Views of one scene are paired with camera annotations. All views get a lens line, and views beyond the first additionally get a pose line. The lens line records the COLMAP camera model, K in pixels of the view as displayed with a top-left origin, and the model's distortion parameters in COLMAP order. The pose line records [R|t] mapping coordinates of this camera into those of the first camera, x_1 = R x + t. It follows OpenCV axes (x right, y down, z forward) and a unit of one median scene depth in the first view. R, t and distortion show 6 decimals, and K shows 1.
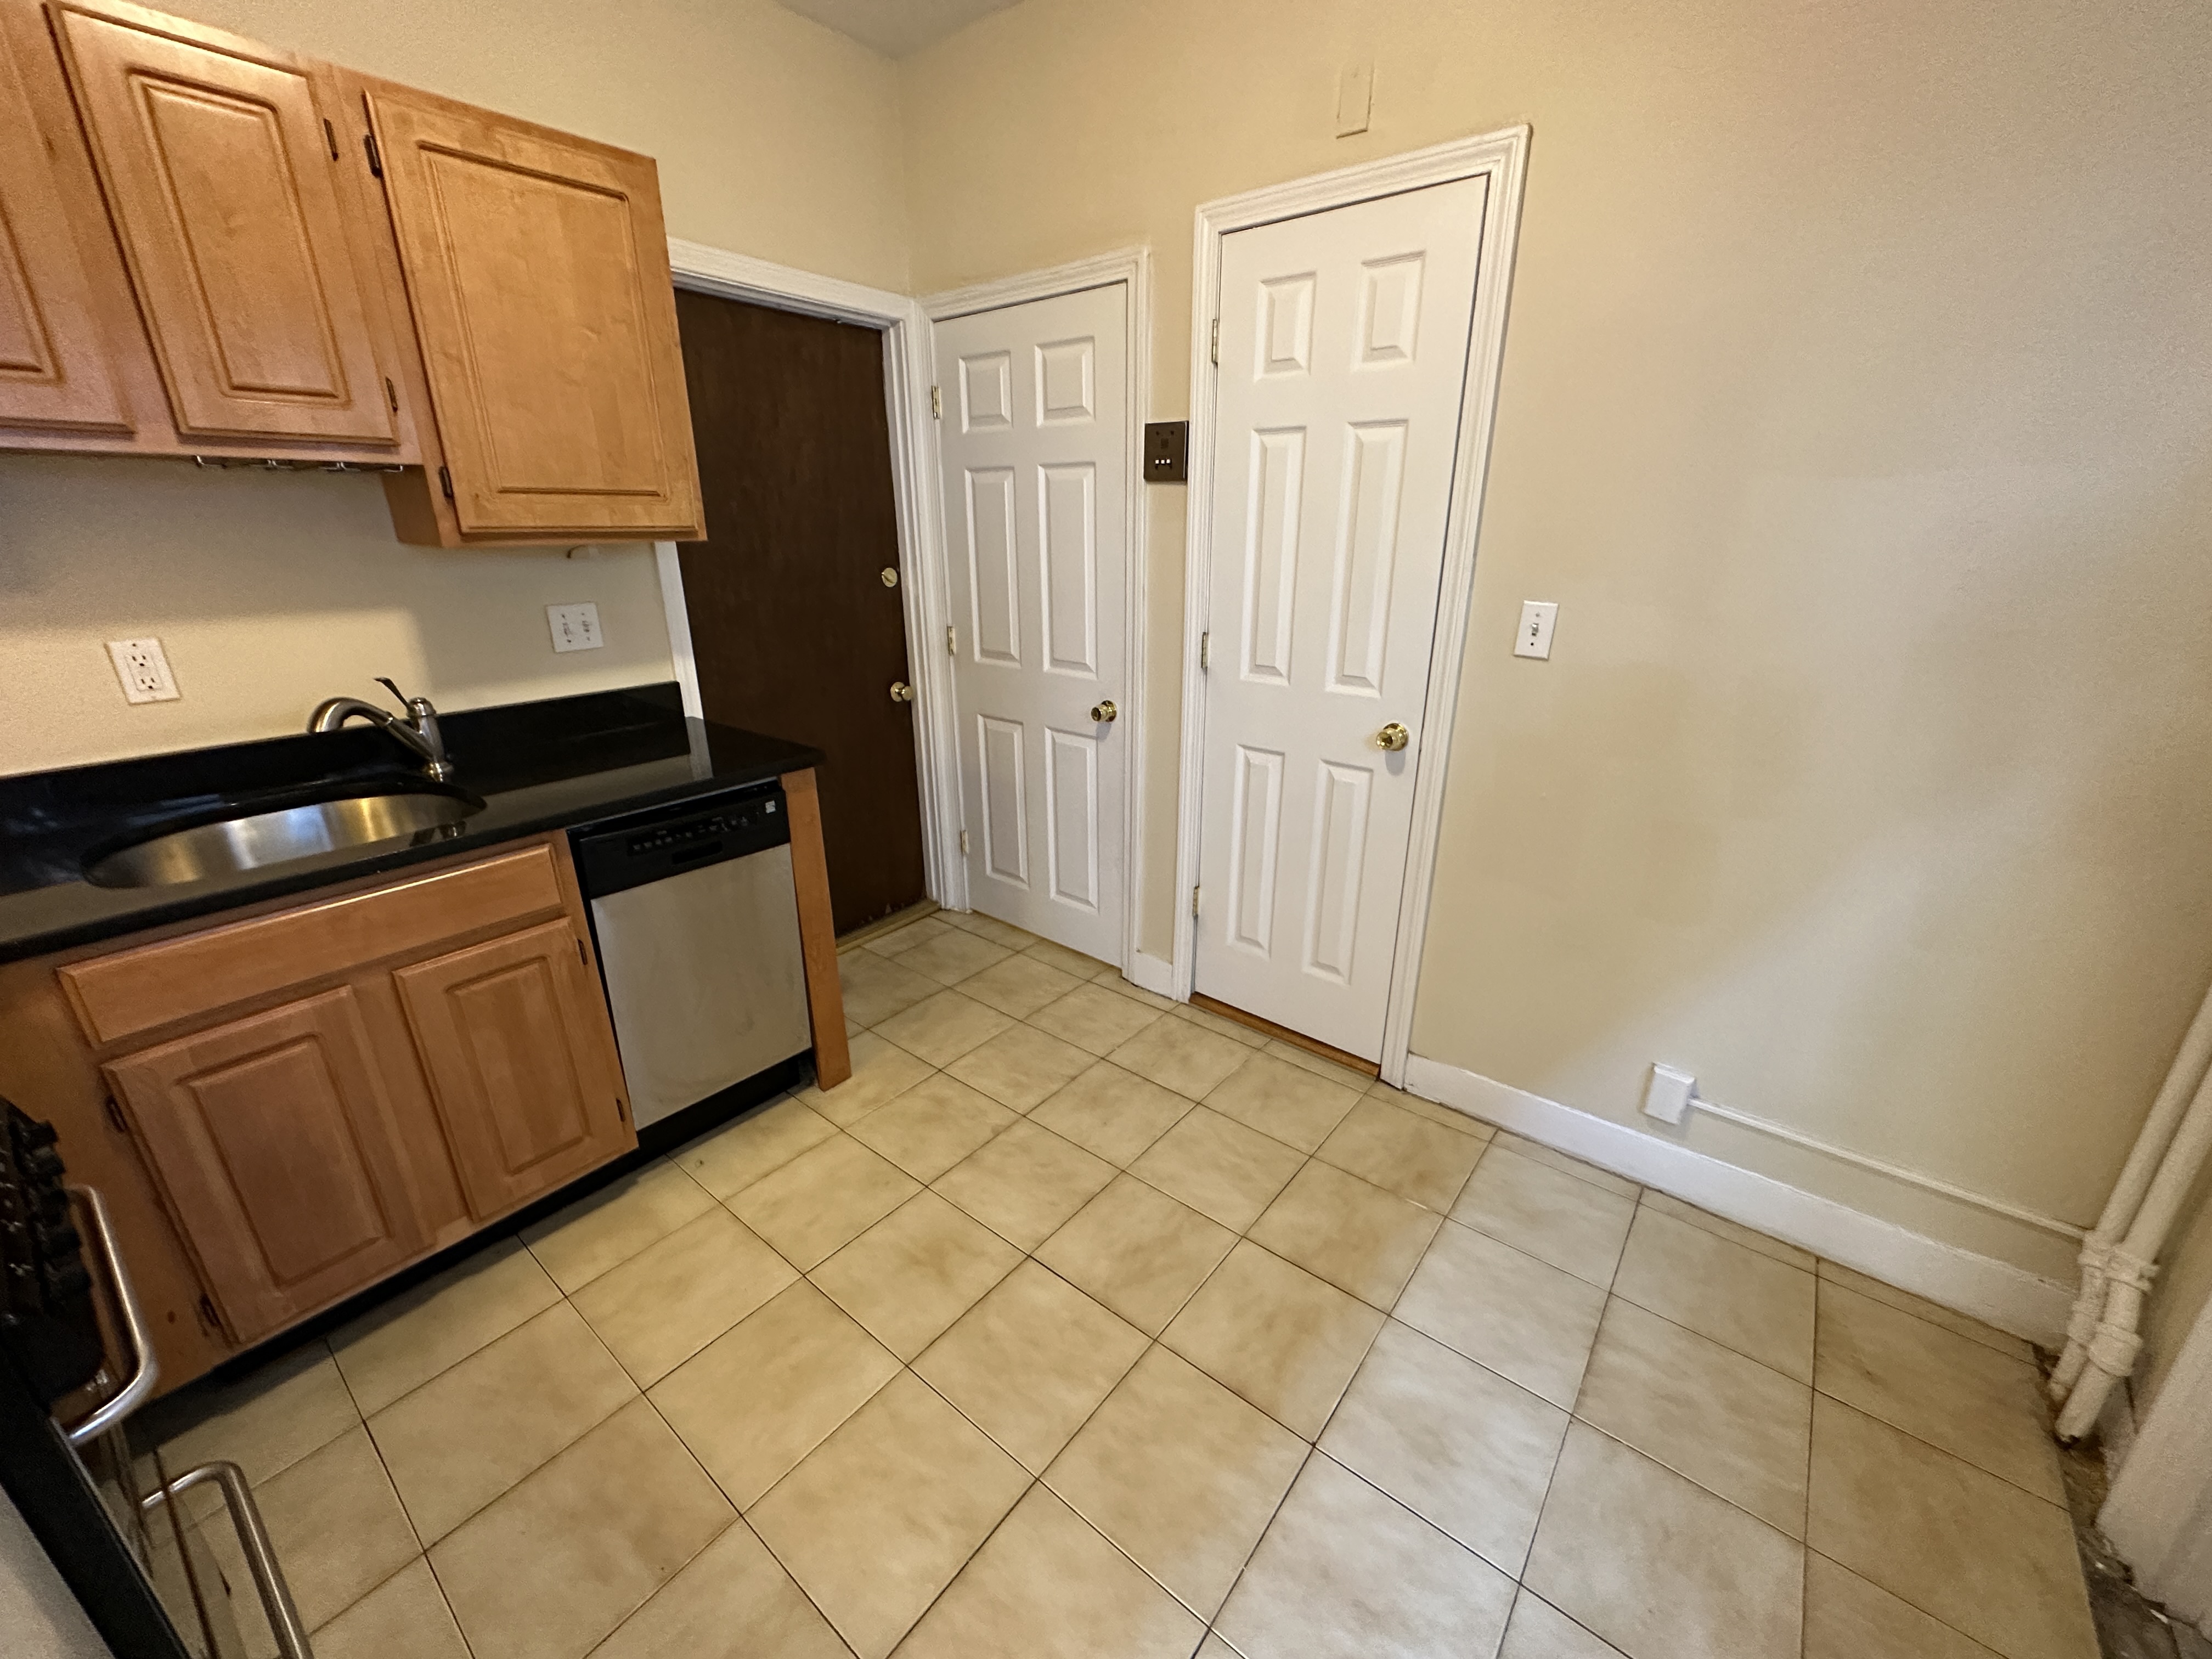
lens RADIAL K [[880.7, 0, 1108.1], [0, 880.7, 826.9], [0, 0, 1]] dist [0.000010, -0.000291]
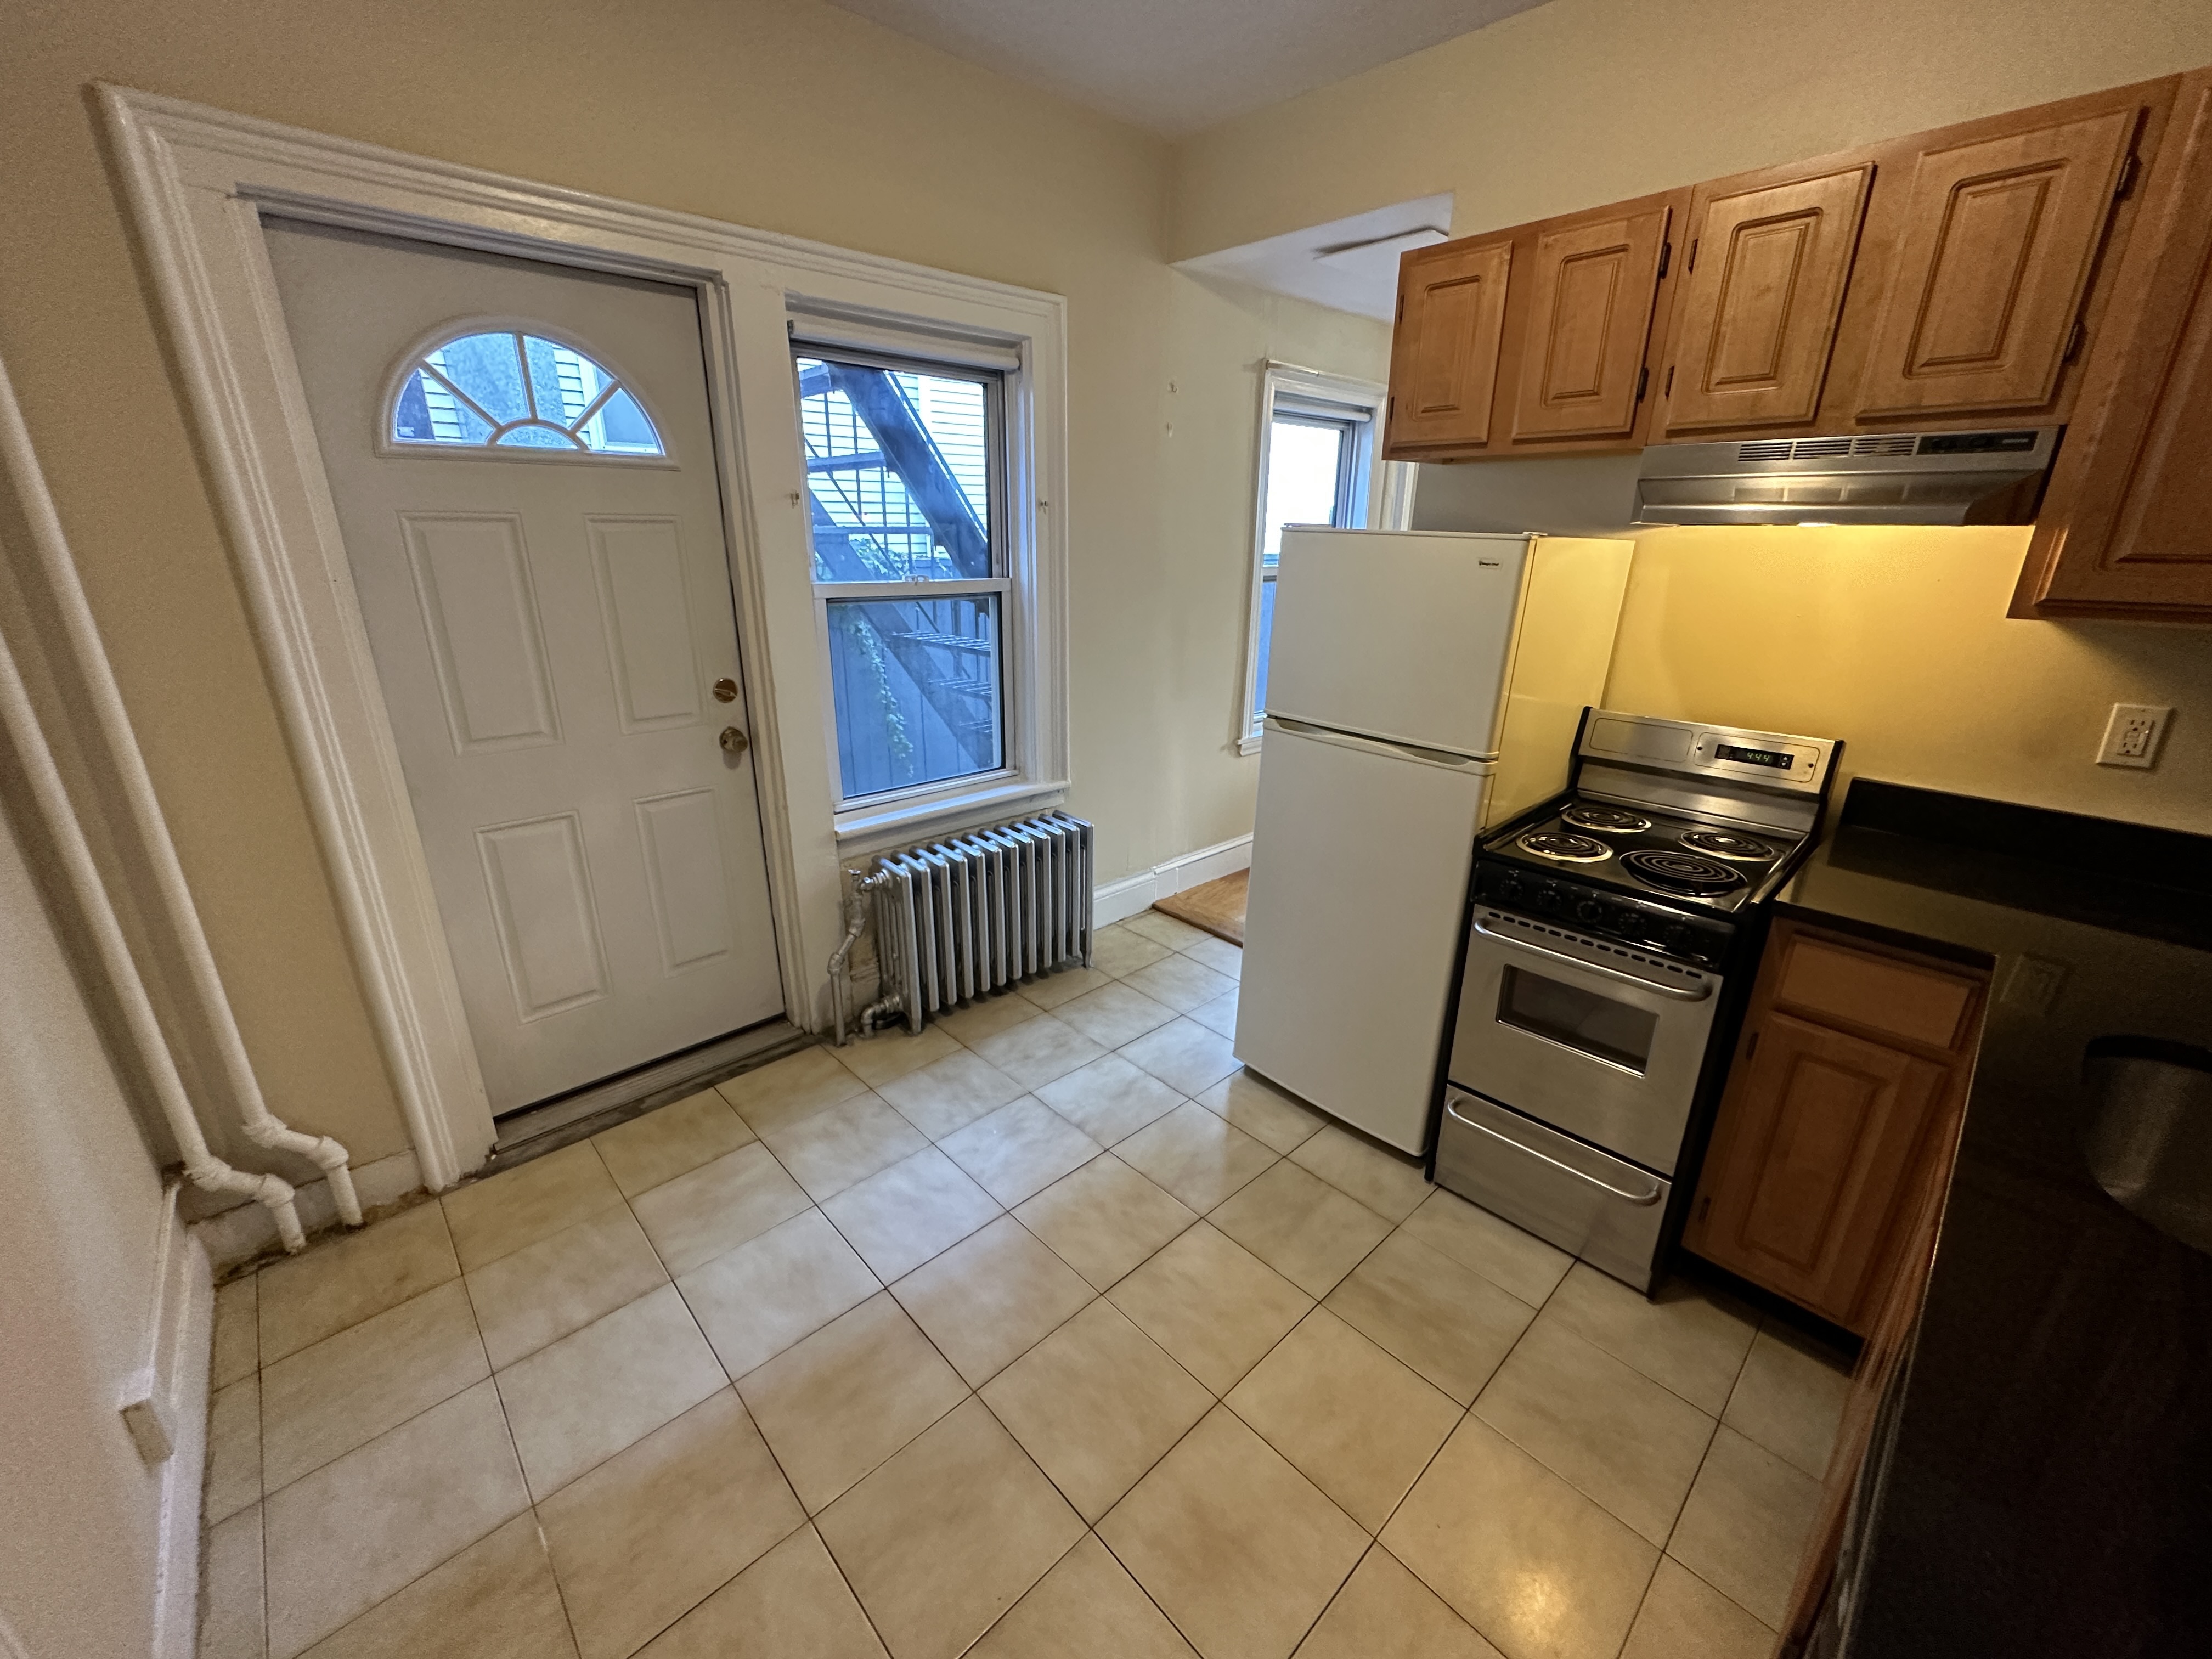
lens RADIAL K [[880.7, 0, 1108.1], [0, 880.7, 826.9], [0, 0, 1]] dist [0.000010, -0.000291]
pose [[-0.989509, -0.056374, 0.133018, -0.161128], [0.038254, 0.785622, 0.617523, -0.444425], [-0.139314, 0.616133, -0.775223, 1.138436]]
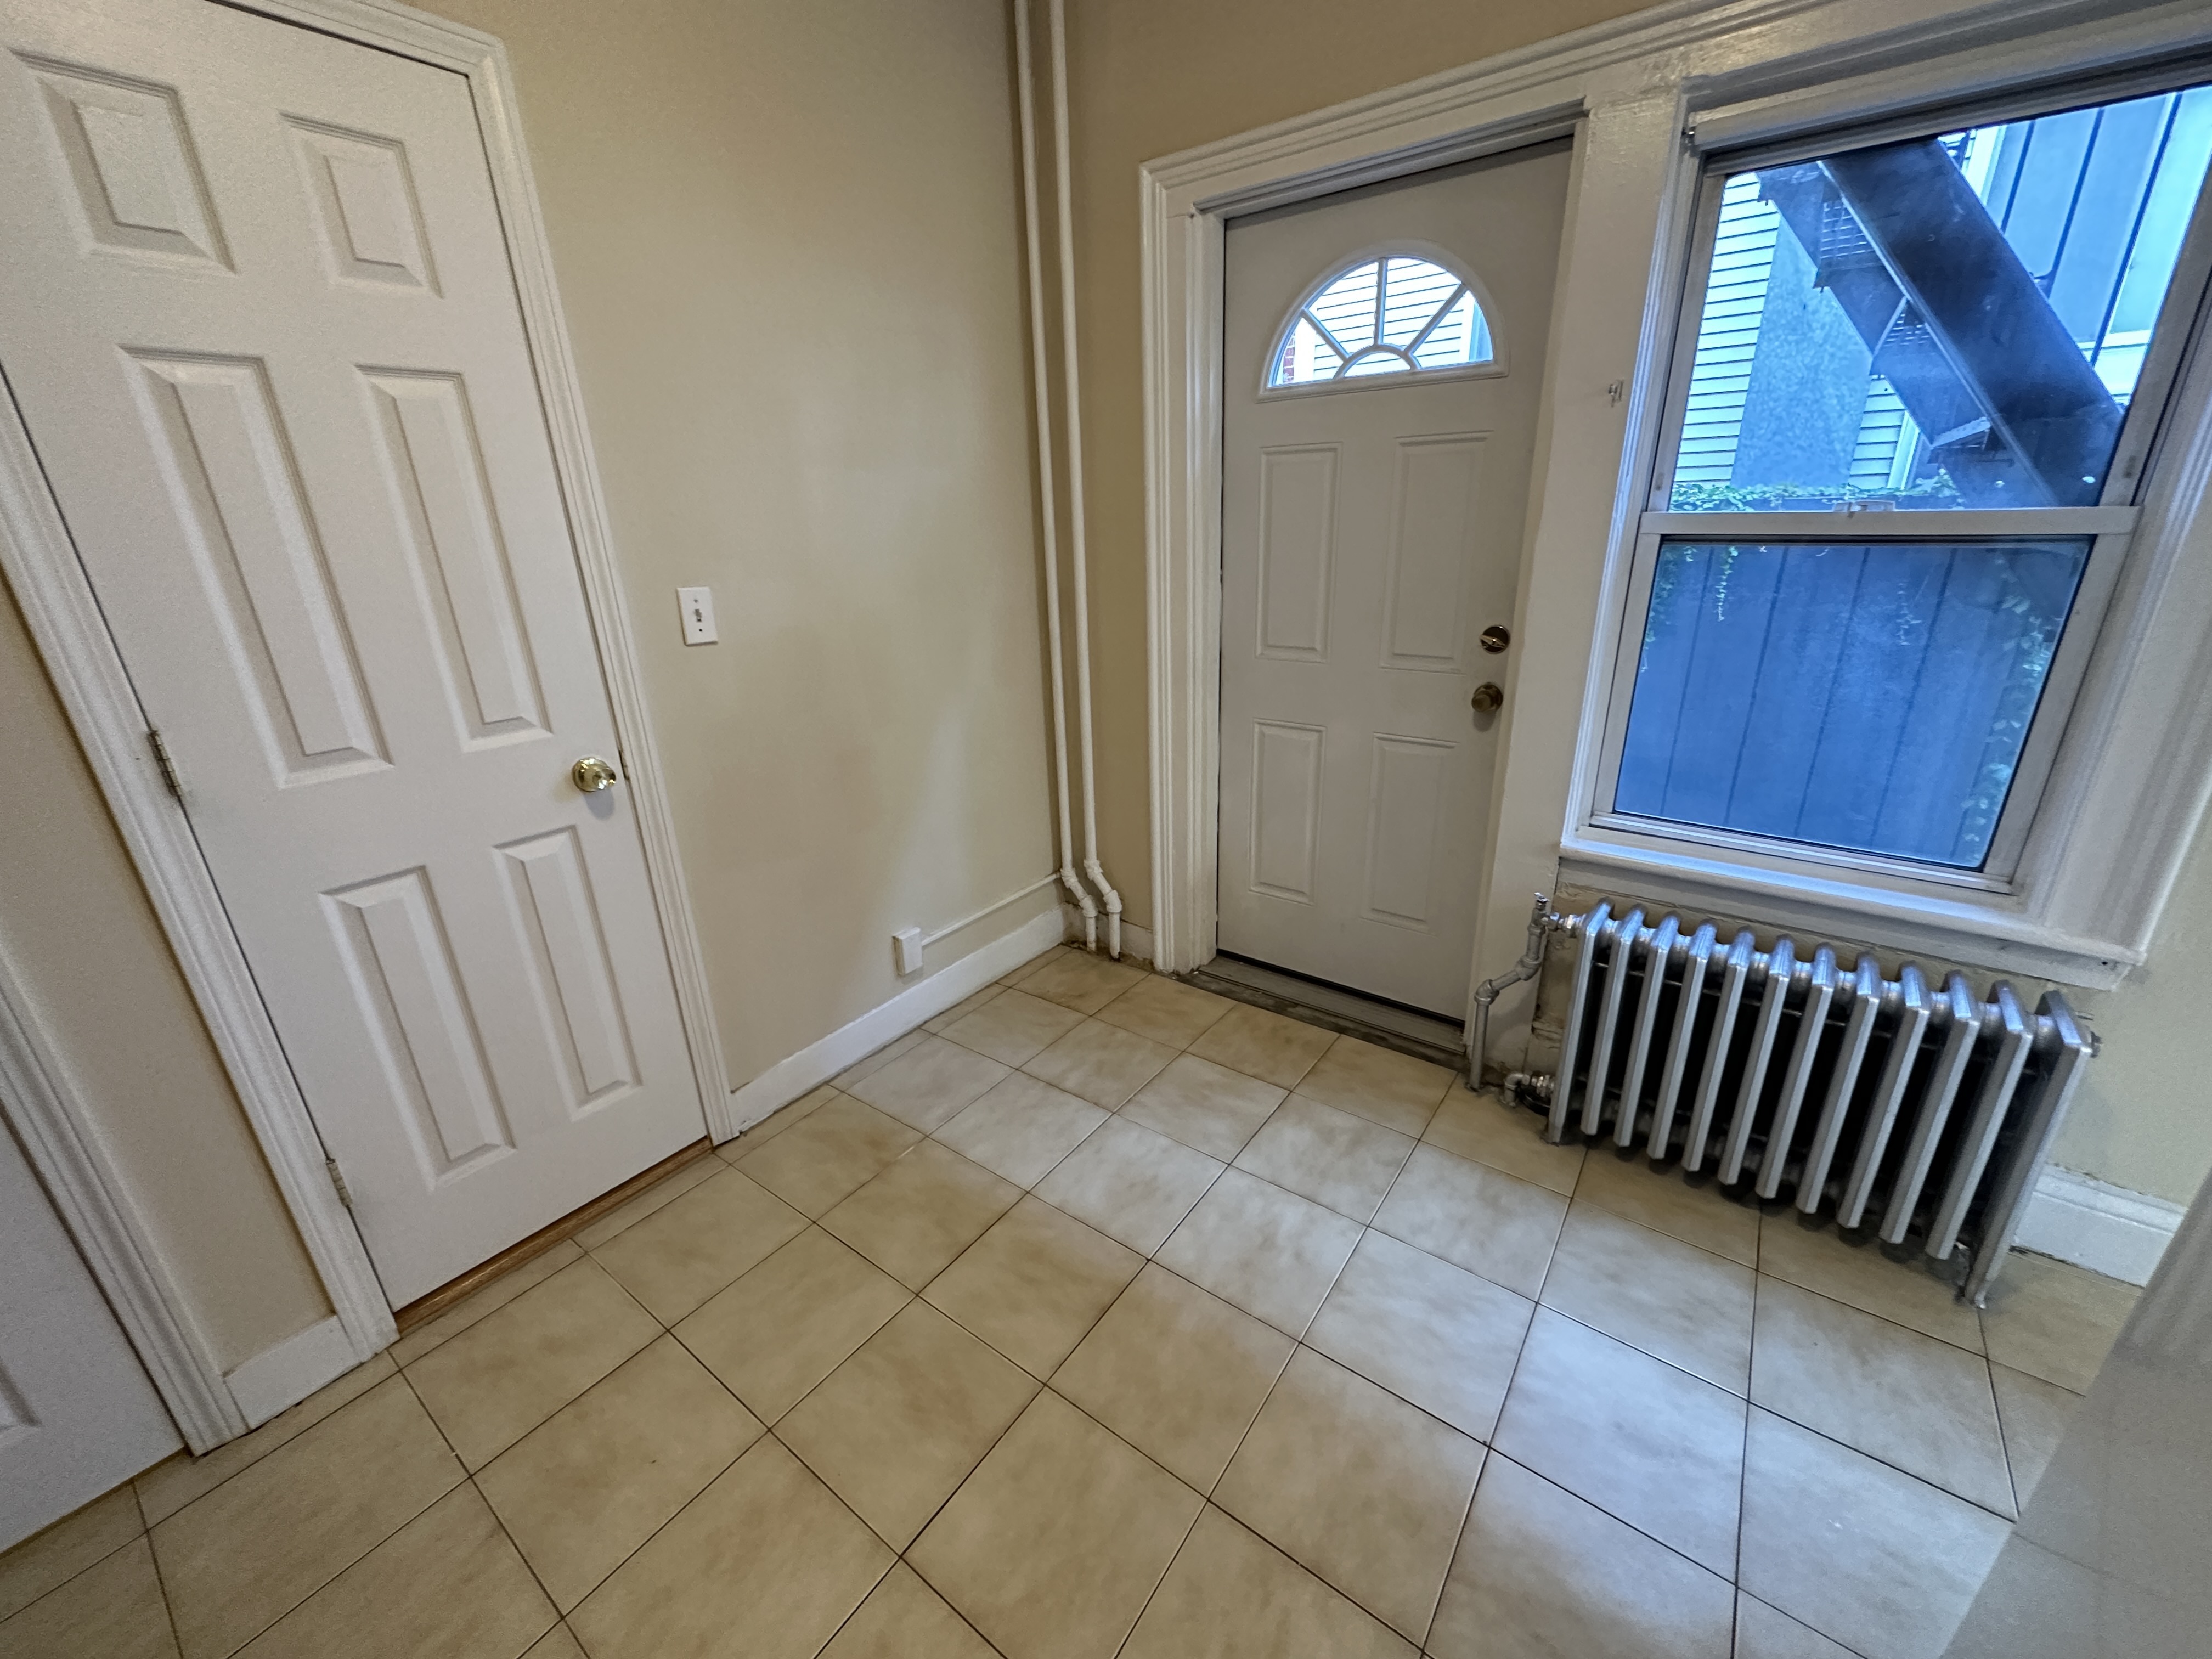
lens RADIAL K [[880.7, 0, 1108.1], [0, 880.7, 826.9], [0, 0, 1]] dist [0.000010, -0.000291]
pose [[-0.034046, -0.340613, 0.939587, -0.513592], [0.362470, 0.871913, 0.329215, -0.169202], [-0.931373, 0.351781, 0.093777, 0.543561]]
